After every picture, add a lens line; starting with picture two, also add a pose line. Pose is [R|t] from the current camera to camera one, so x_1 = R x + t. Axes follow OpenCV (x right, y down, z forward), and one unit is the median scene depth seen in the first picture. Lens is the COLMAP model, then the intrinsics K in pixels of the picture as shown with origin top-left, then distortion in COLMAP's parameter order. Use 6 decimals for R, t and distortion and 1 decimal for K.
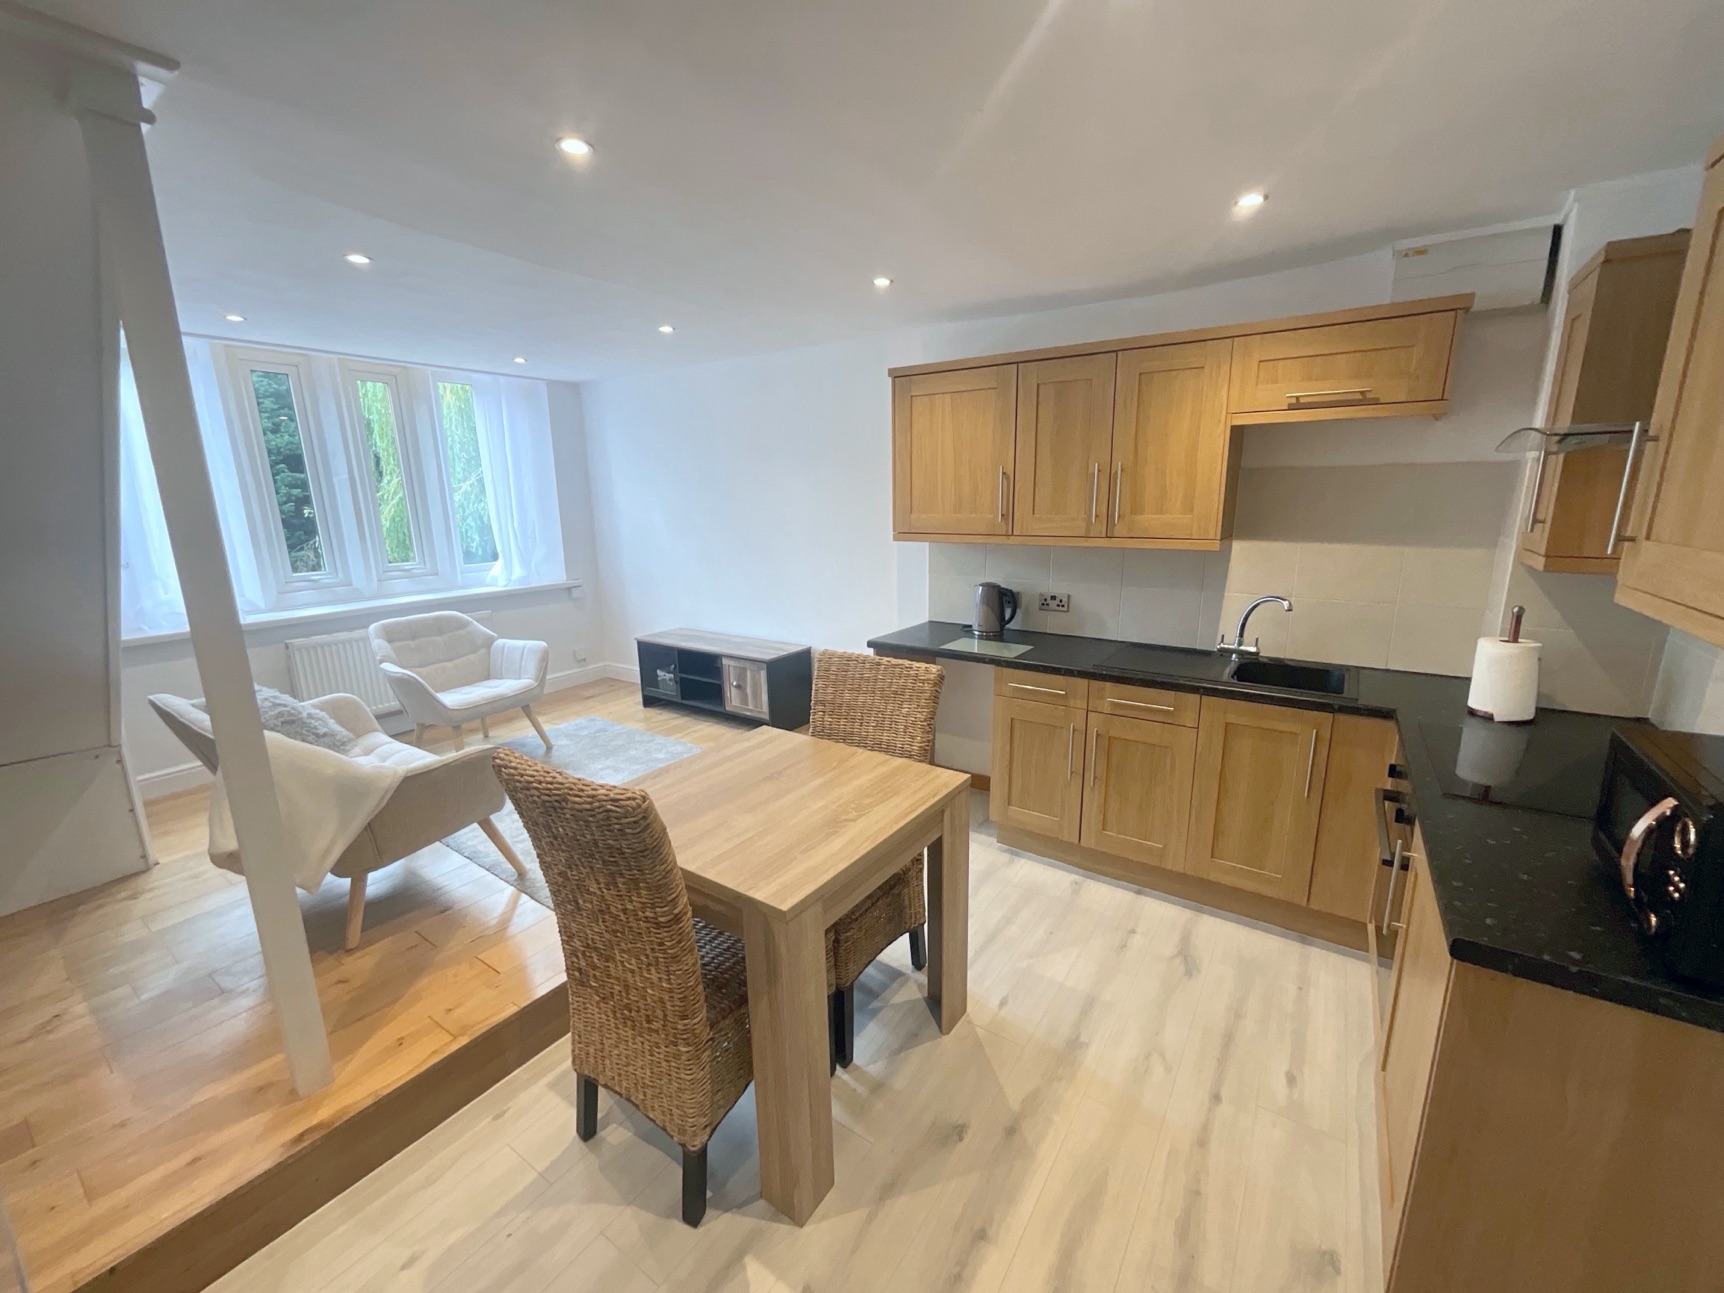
lens RADIAL K [[701.1, 0, 863.2], [0, 701.1, 644.5], [0, 0, 1]] dist [0.001640, 0.000469]
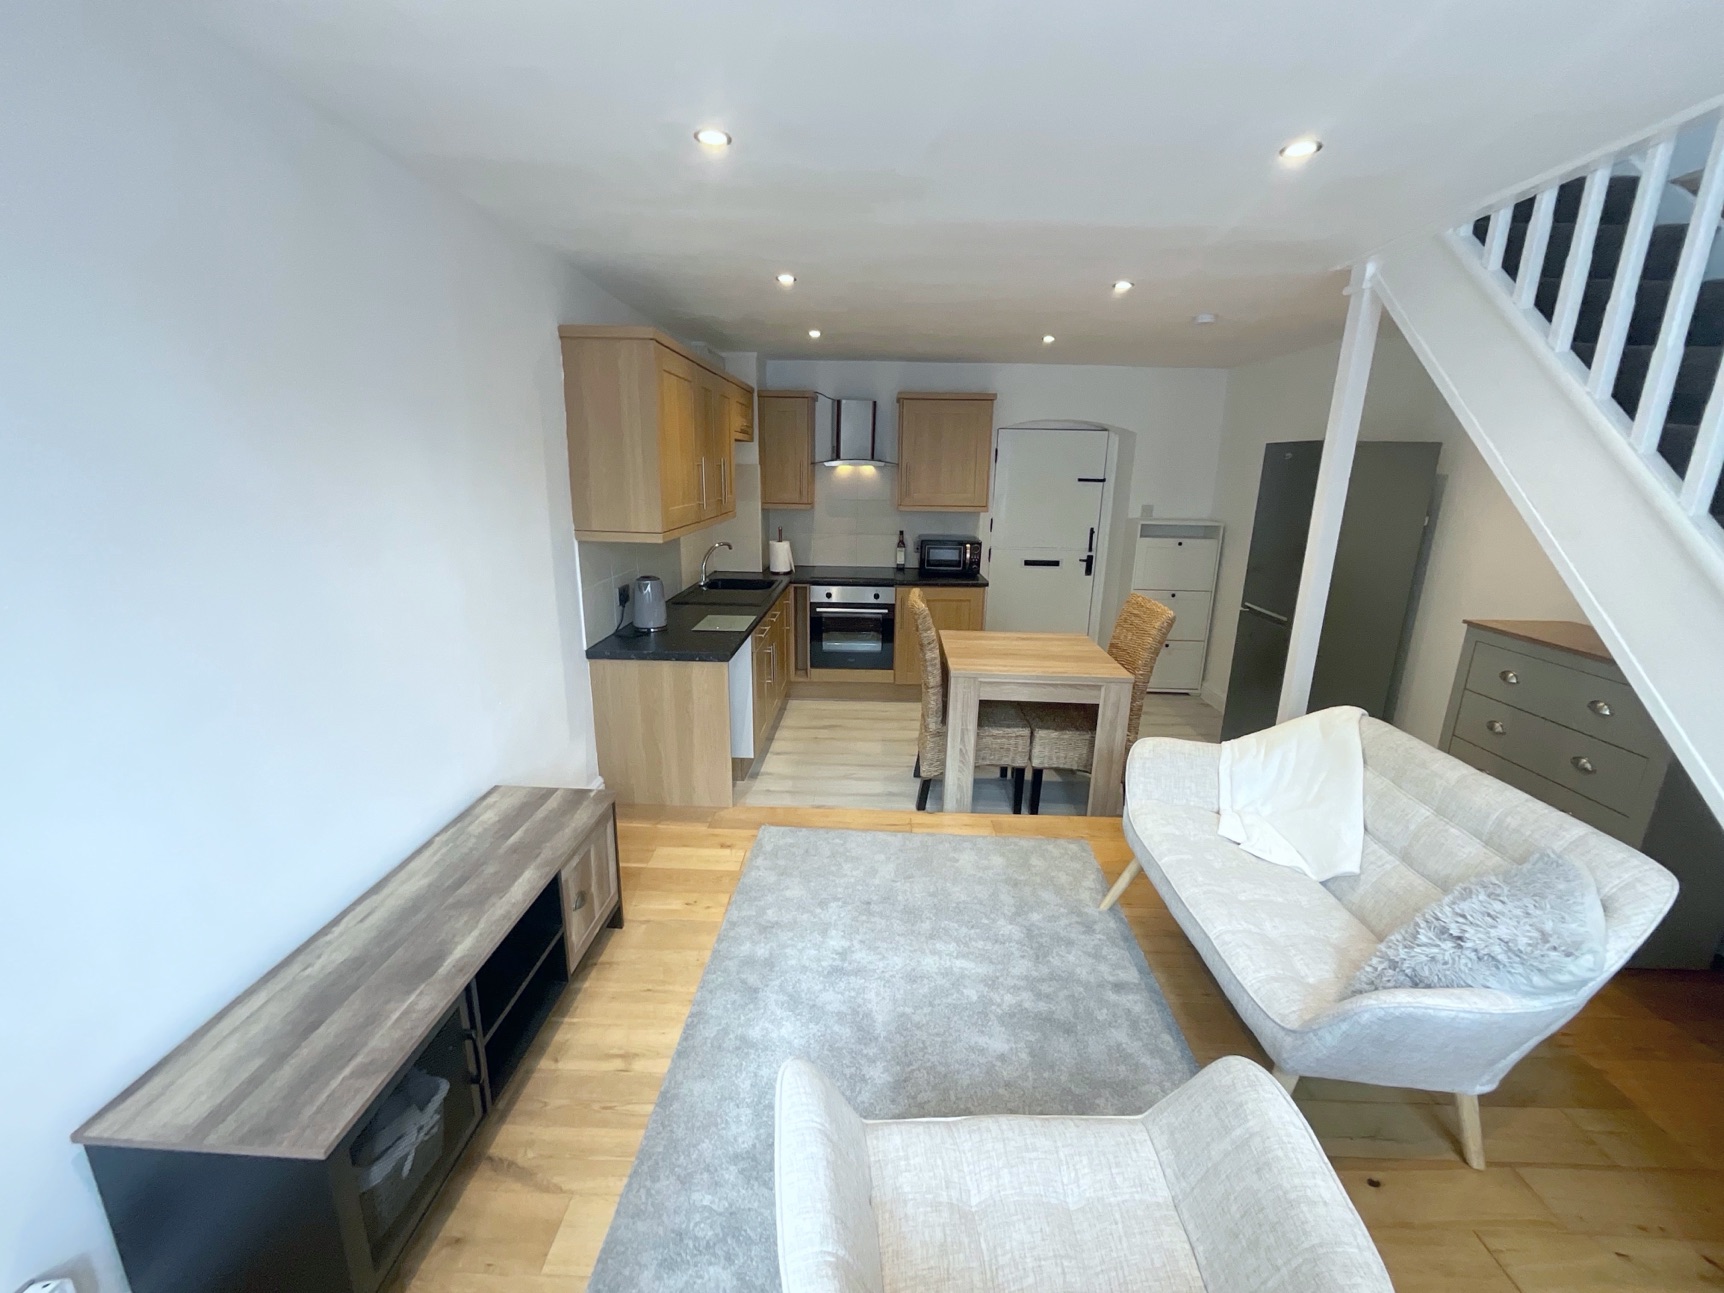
lens RADIAL K [[699.7, 0, 861.2], [0, 699.7, 647.2], [0, 0, 1]] dist [-0.015724, 0.013775]
pose [[-0.542487, -0.208598, 0.813753, -0.805250], [0.168520, 0.921967, 0.348681, -0.294412], [-0.822988, 0.326288, -0.465002, 1.287734]]
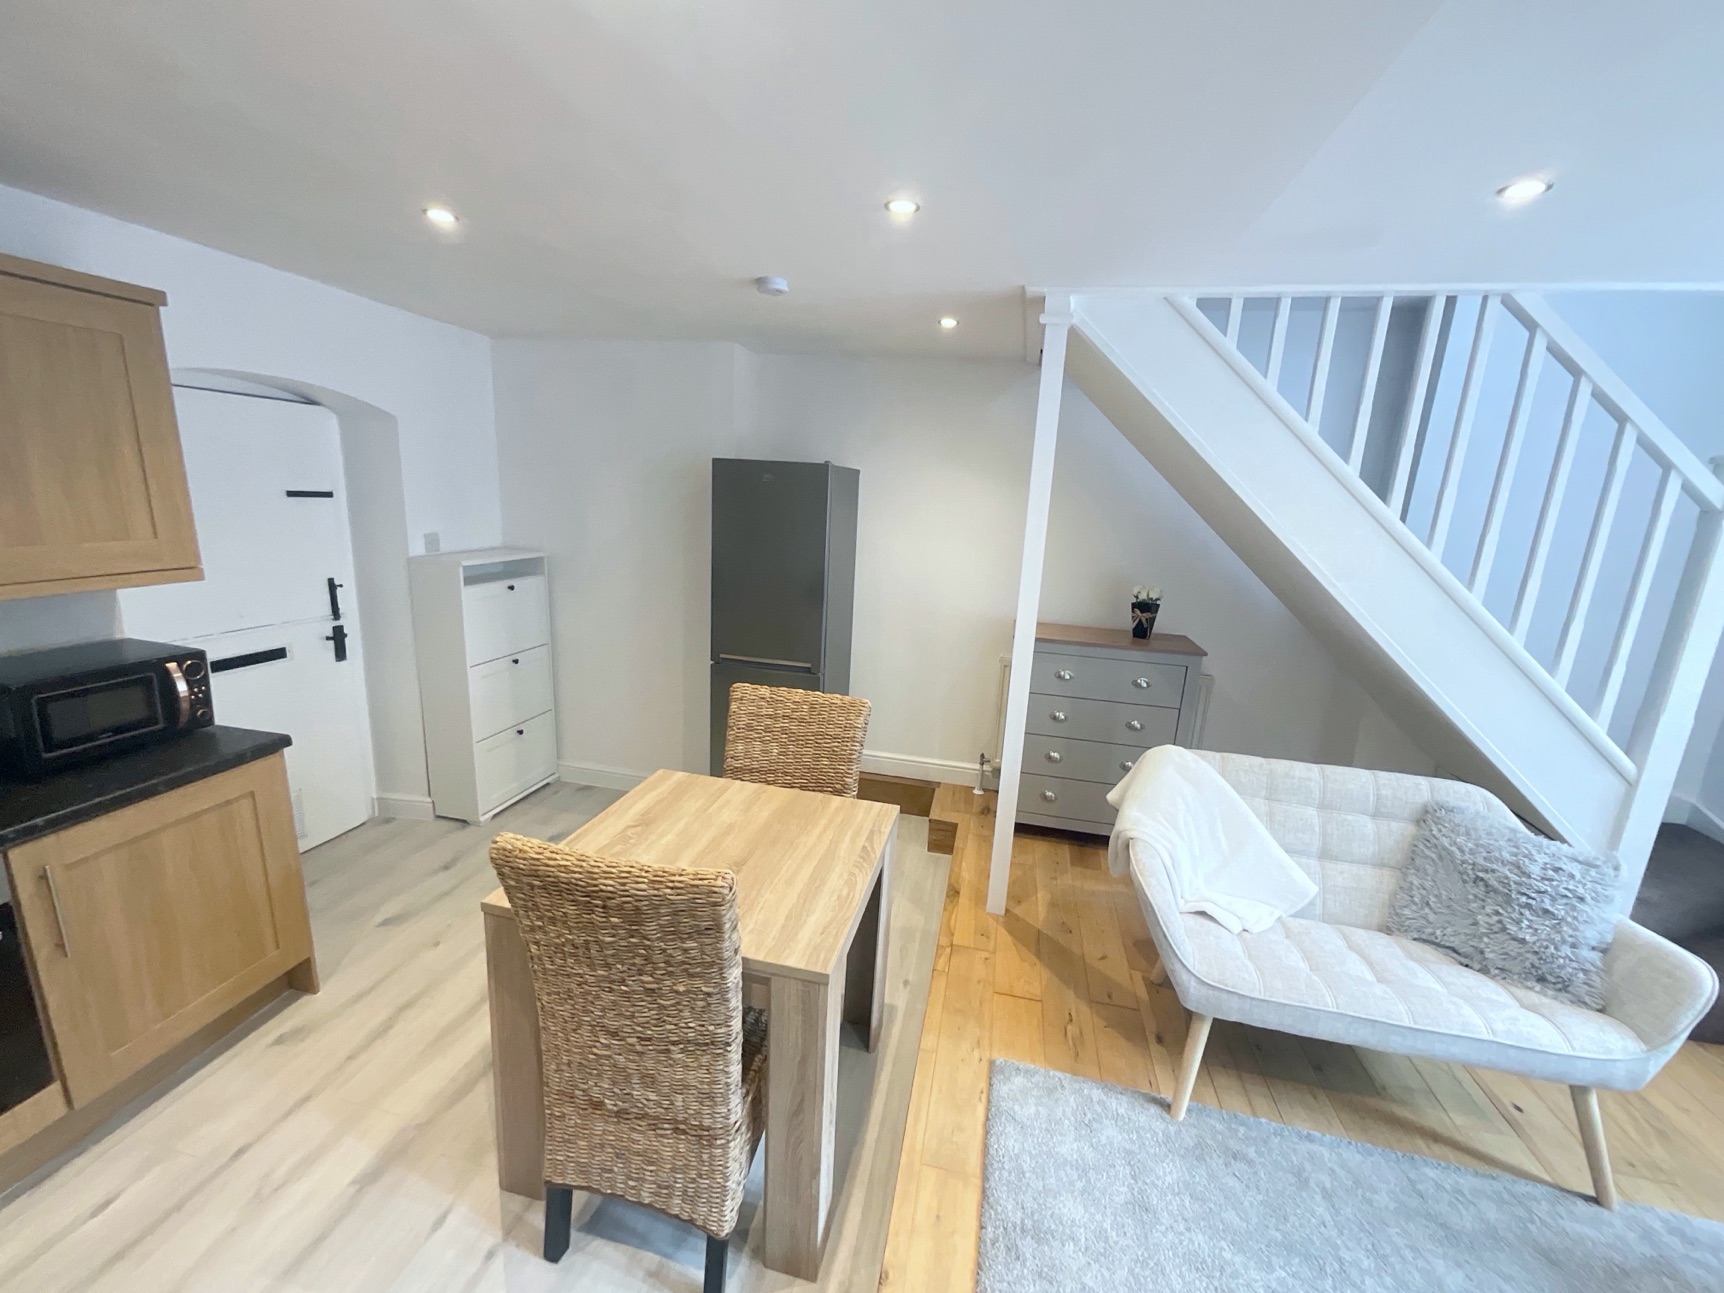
lens RADIAL K [[700.1, 0, 859.0], [0, 700.1, 646.1], [0, 0, 1]] dist [0.001035, 0.000343]
pose [[-0.926880, 0.047232, -0.372375, 0.025548], [-0.118139, 0.904927, 0.408840, -0.267979], [0.356282, 0.422937, -0.833179, 1.033910]]
